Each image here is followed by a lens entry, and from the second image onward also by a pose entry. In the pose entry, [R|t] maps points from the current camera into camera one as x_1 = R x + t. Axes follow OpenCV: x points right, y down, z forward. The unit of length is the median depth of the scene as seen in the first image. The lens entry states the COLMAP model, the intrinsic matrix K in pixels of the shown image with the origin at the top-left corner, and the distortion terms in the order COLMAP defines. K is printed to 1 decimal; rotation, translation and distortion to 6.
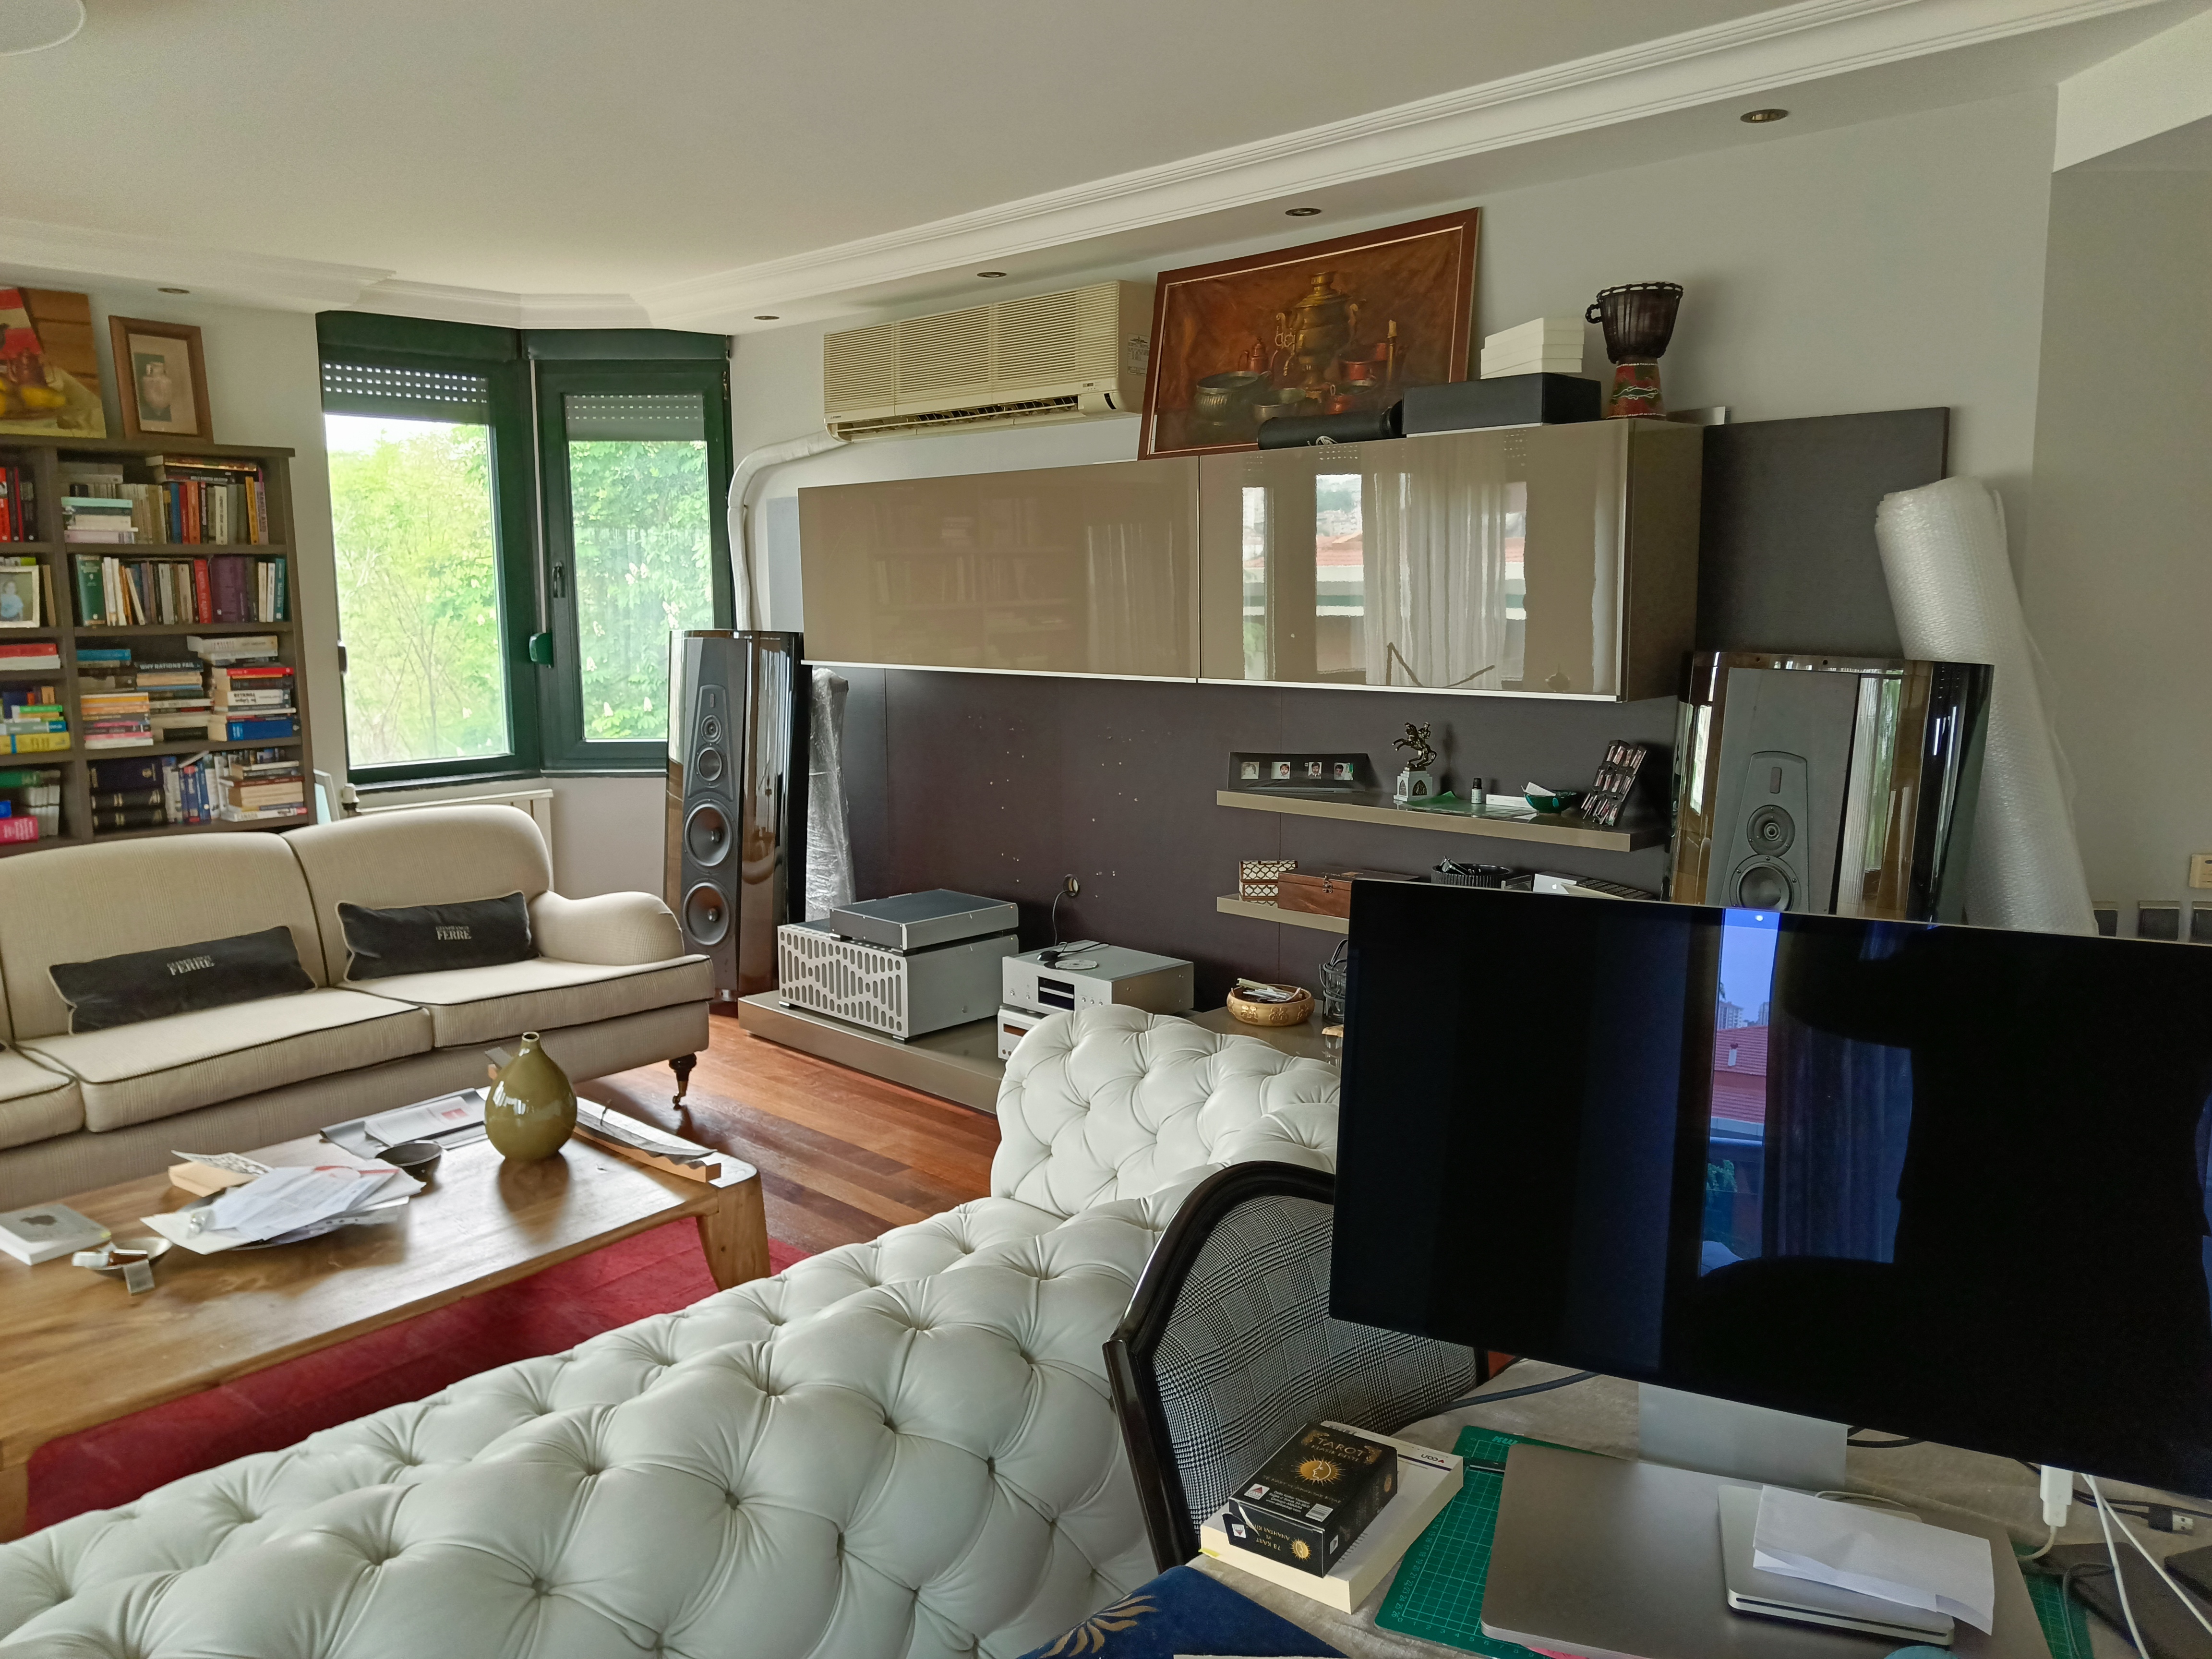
lens RADIAL K [[1620.1, 0, 1098.2], [0, 1620.1, 814.1], [0, 0, 1]] dist [0.032291, -0.024677]
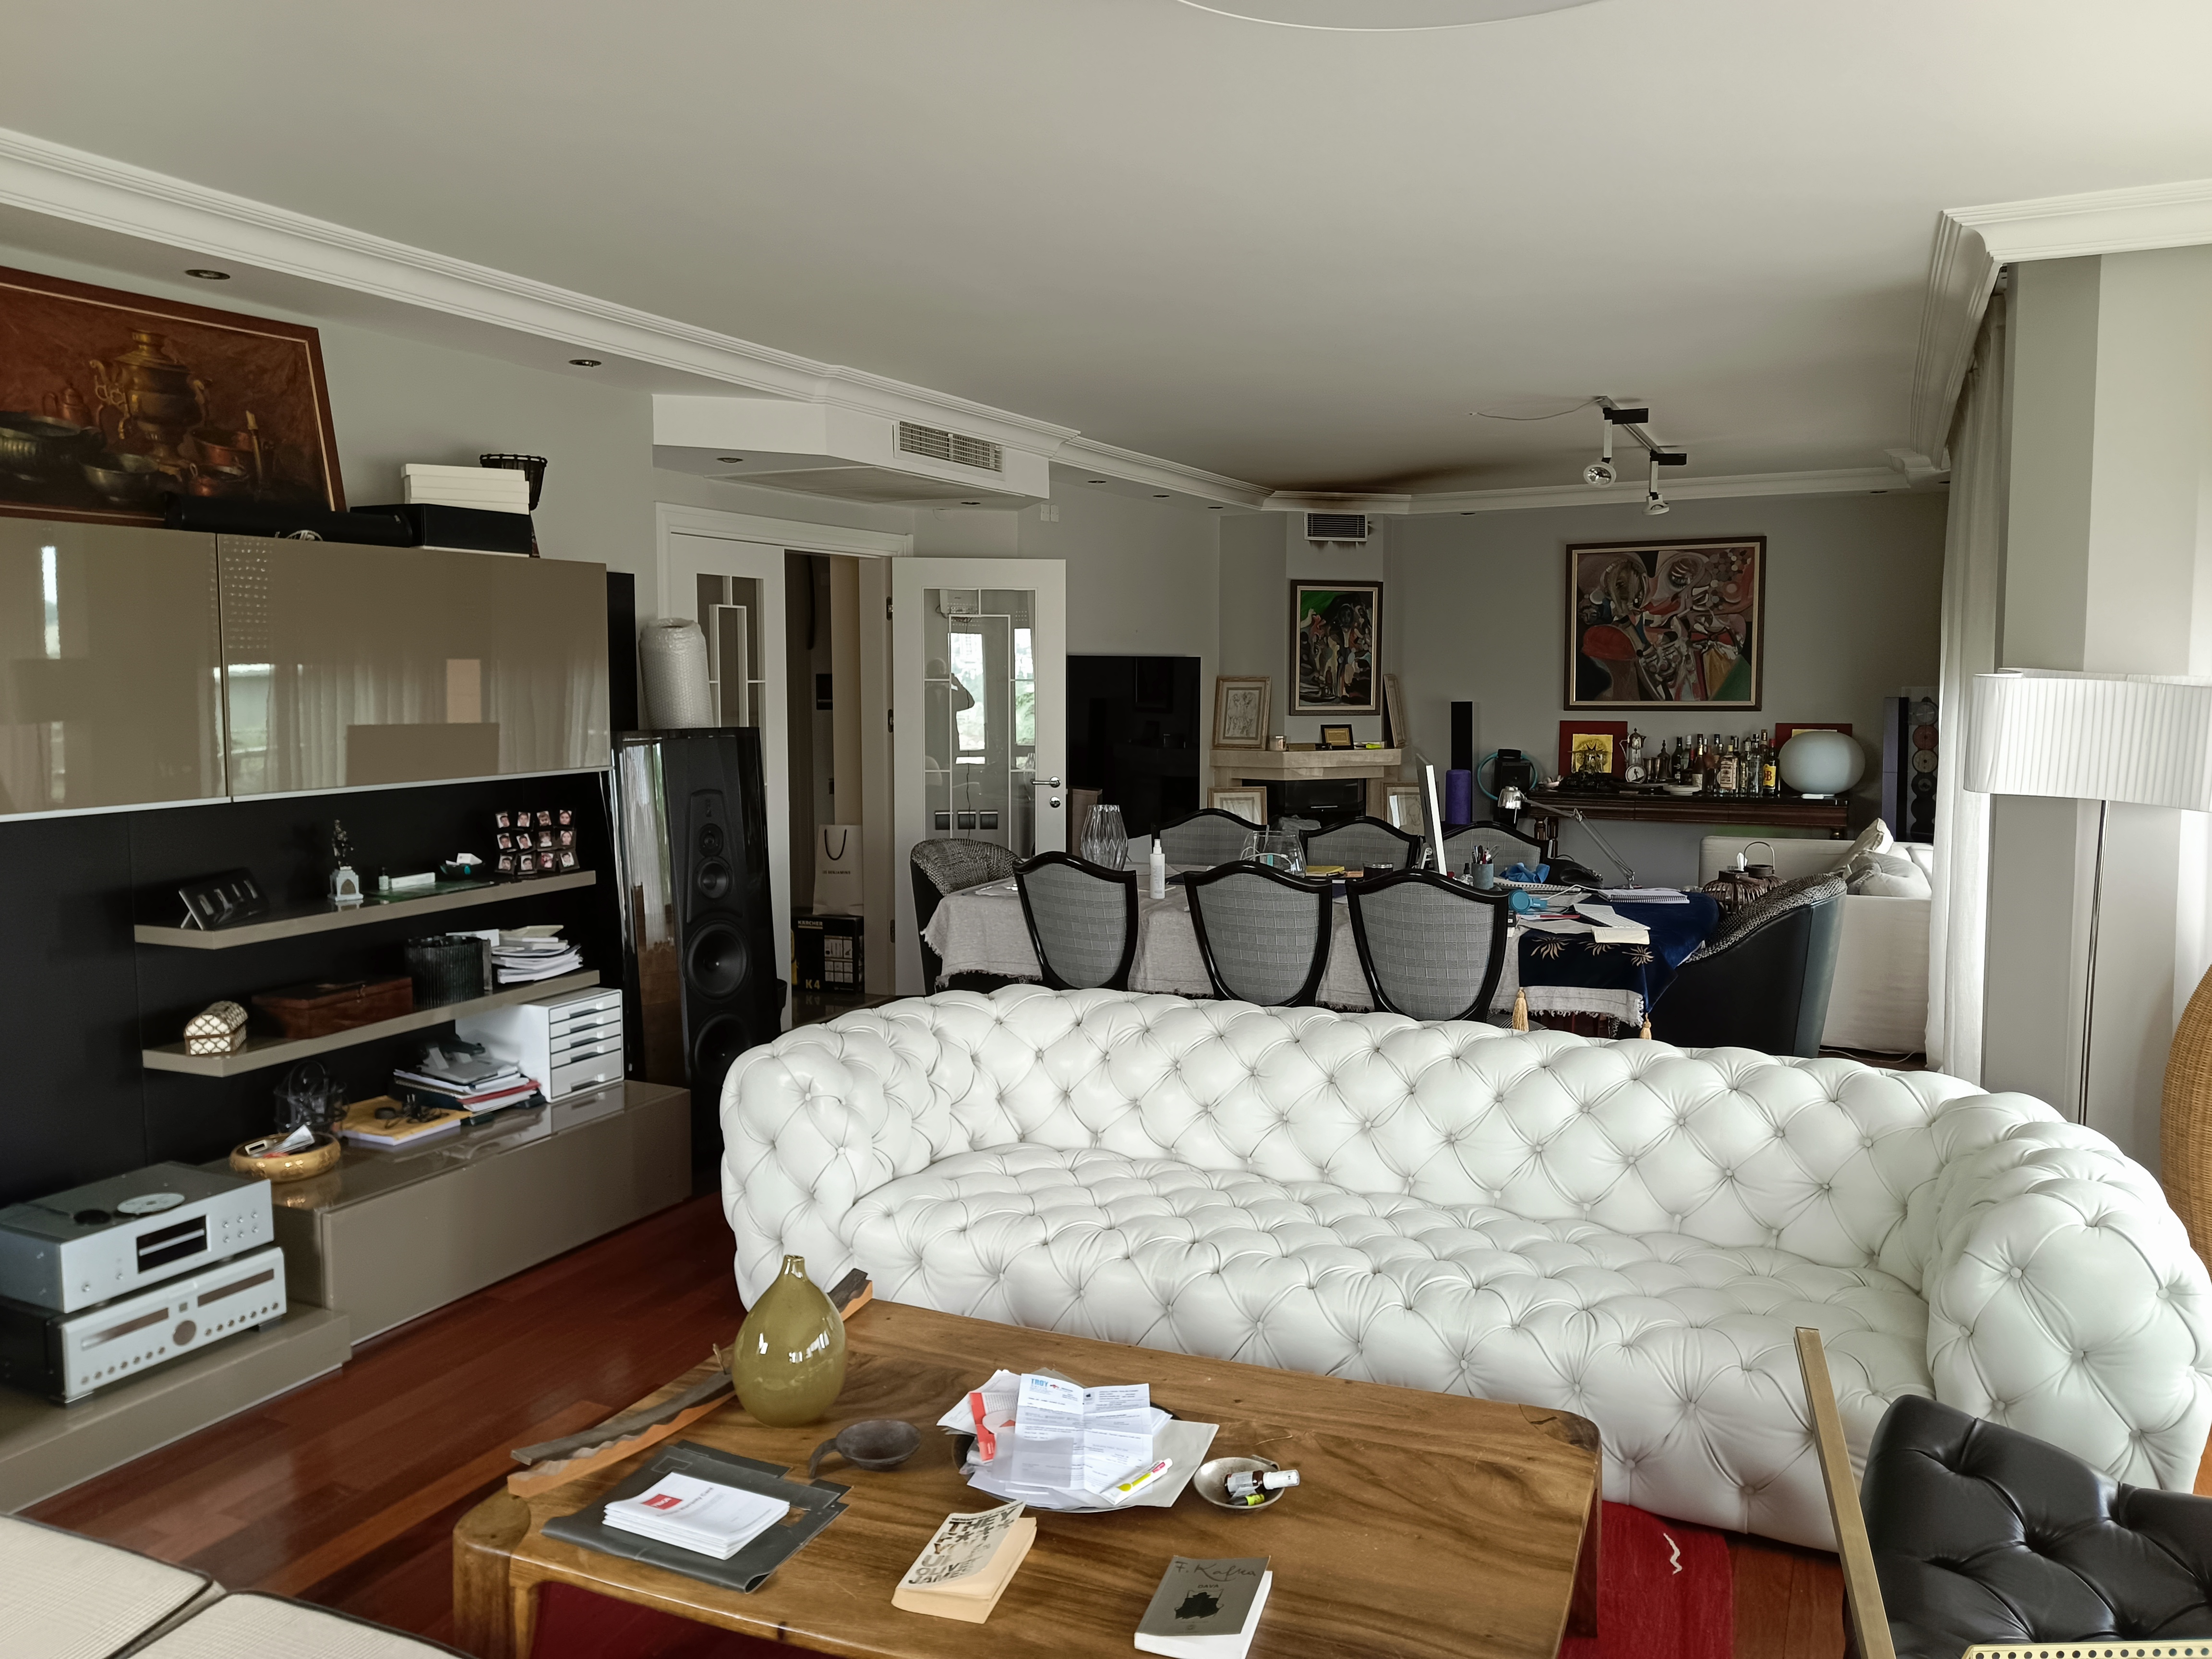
lens RADIAL K [[1620.1, 0, 1096.5], [0, 1620.1, 810.9], [0, 0, 1]] dist [0.032291, -0.024677]
pose [[-0.316167, -0.074707, 0.945758, -0.746246], [0.138910, 0.982505, 0.124047, -0.101422], [-0.938479, 0.170595, -0.300258, 0.711126]]
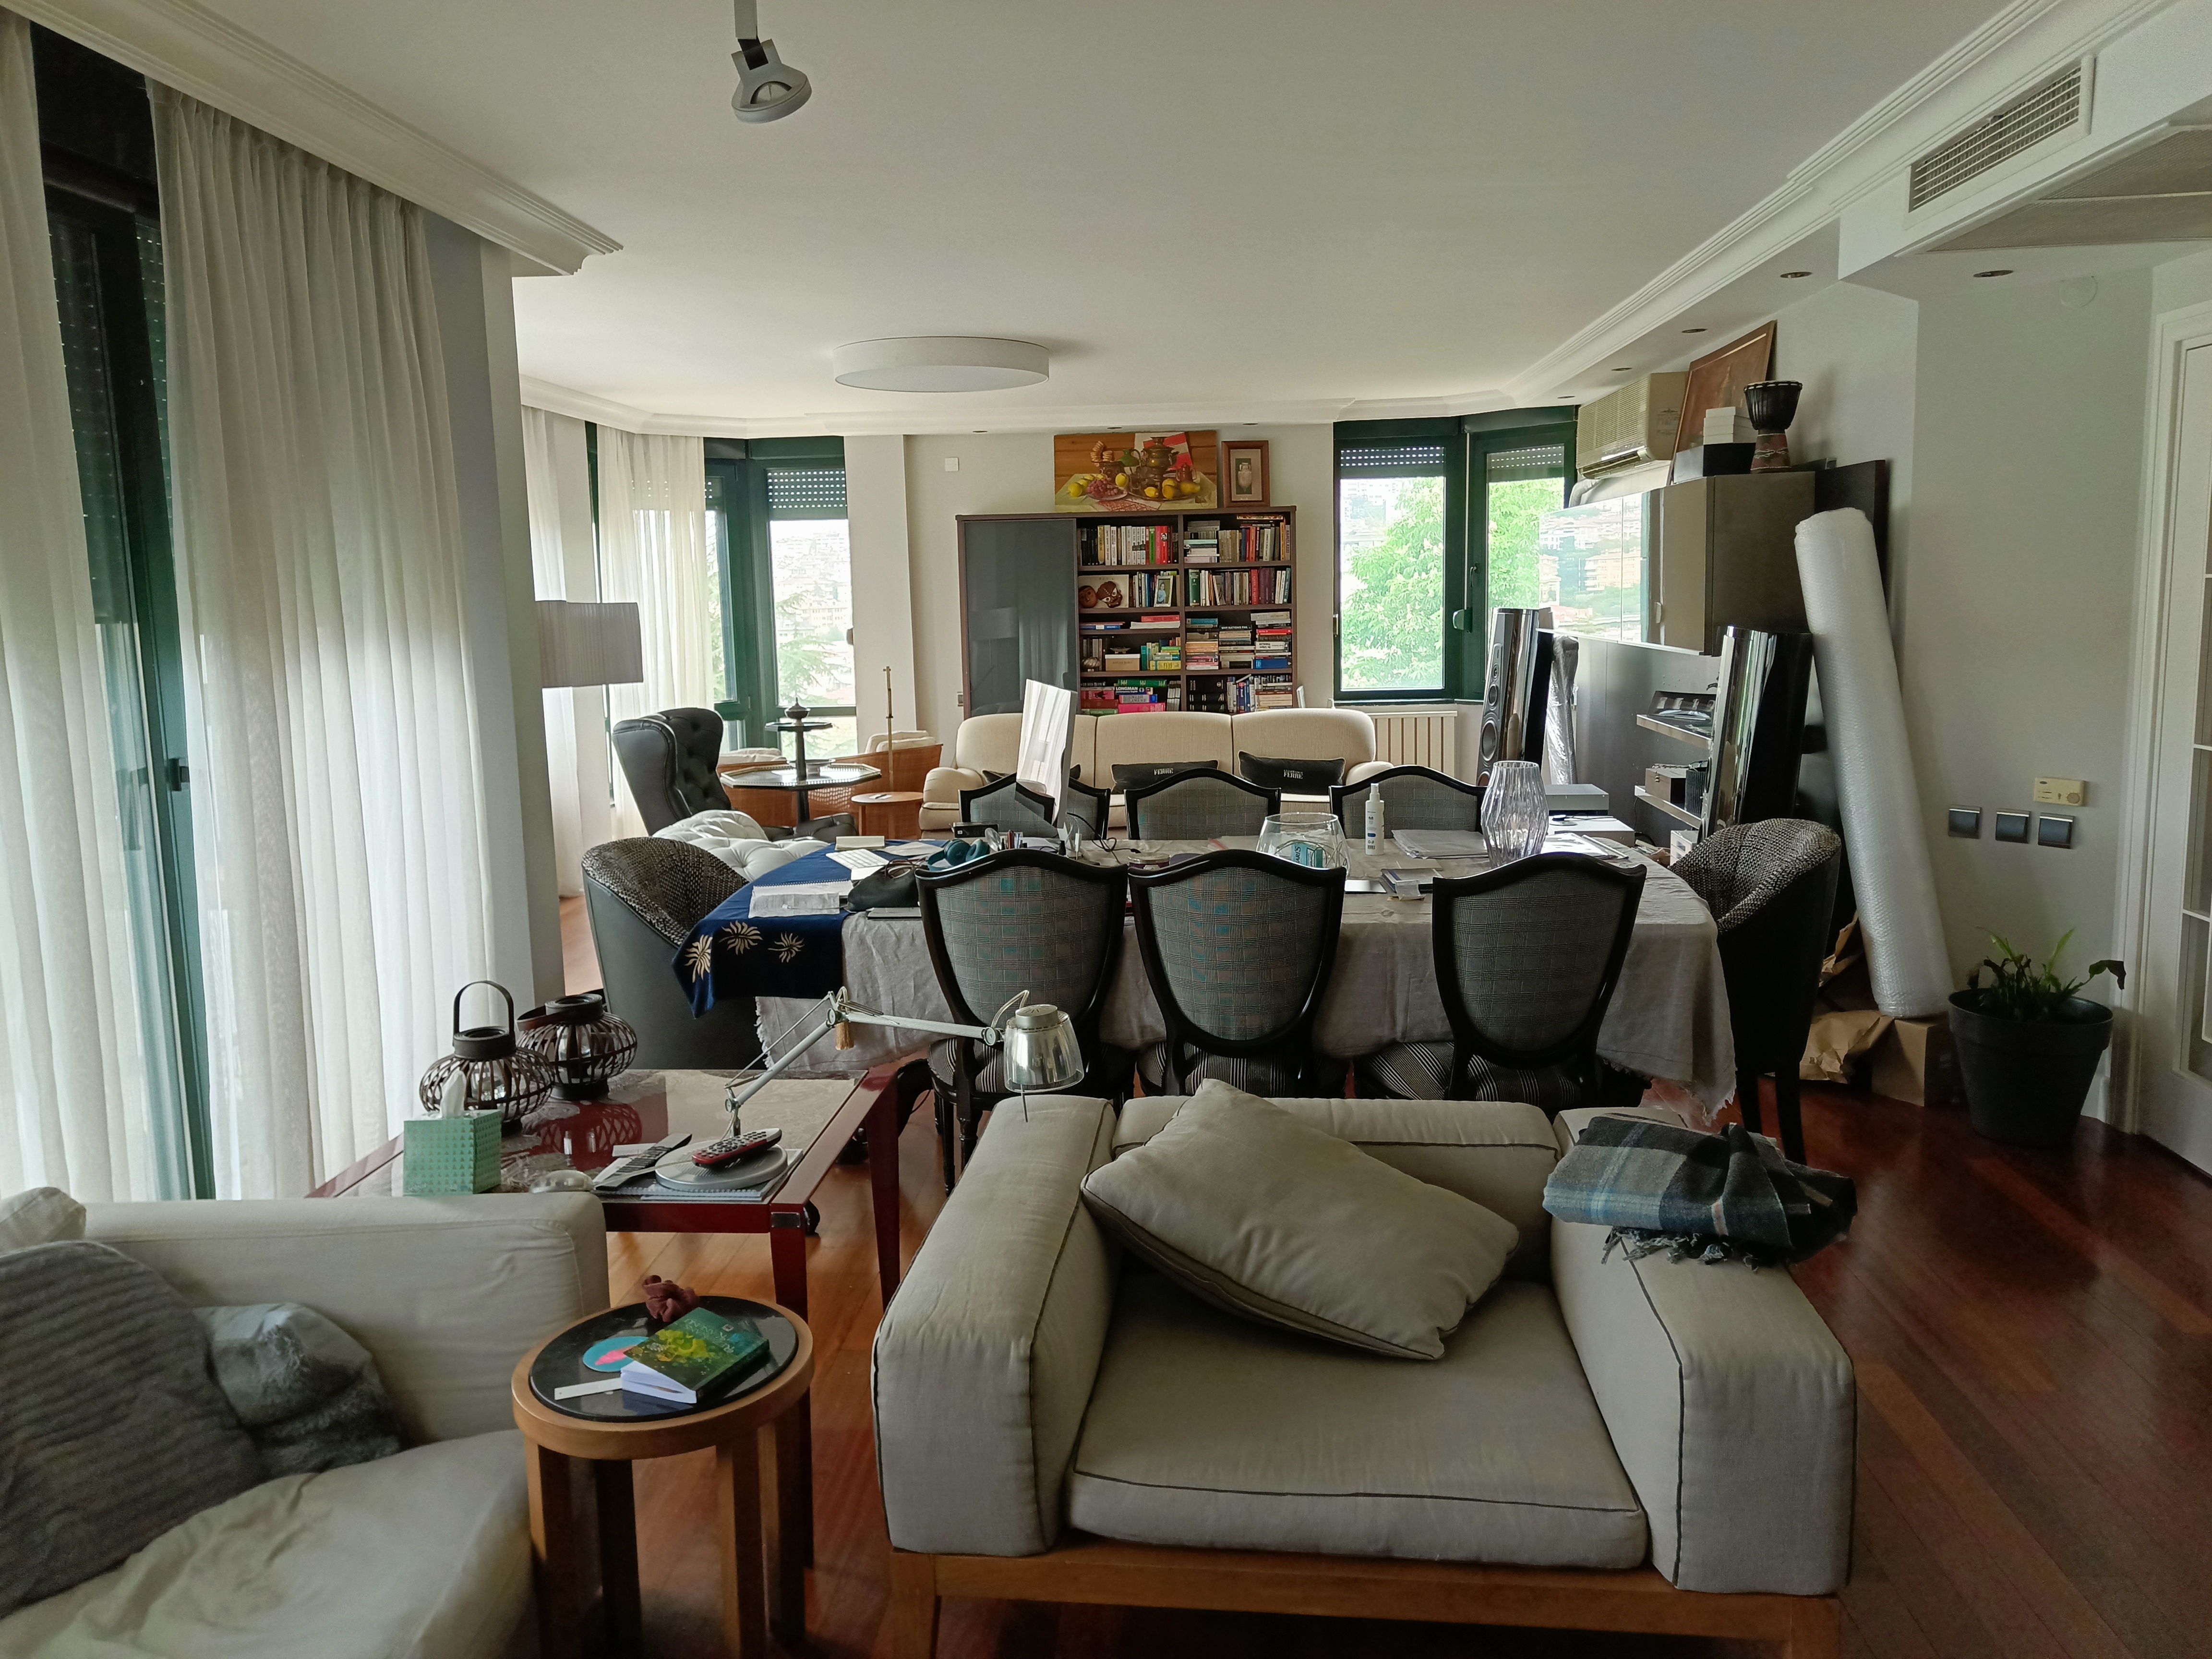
lens RADIAL K [[1620.1, 0, 1100.4], [0, 1620.1, 833.5], [0, 0, 1]] dist [0.032291, -0.024677]
pose [[0.640983, 0.108401, -0.759861, 0.803248], [-0.089989, 0.993763, 0.065859, 0.036263], [0.762261, 0.026164, 0.646740, -0.319510]]
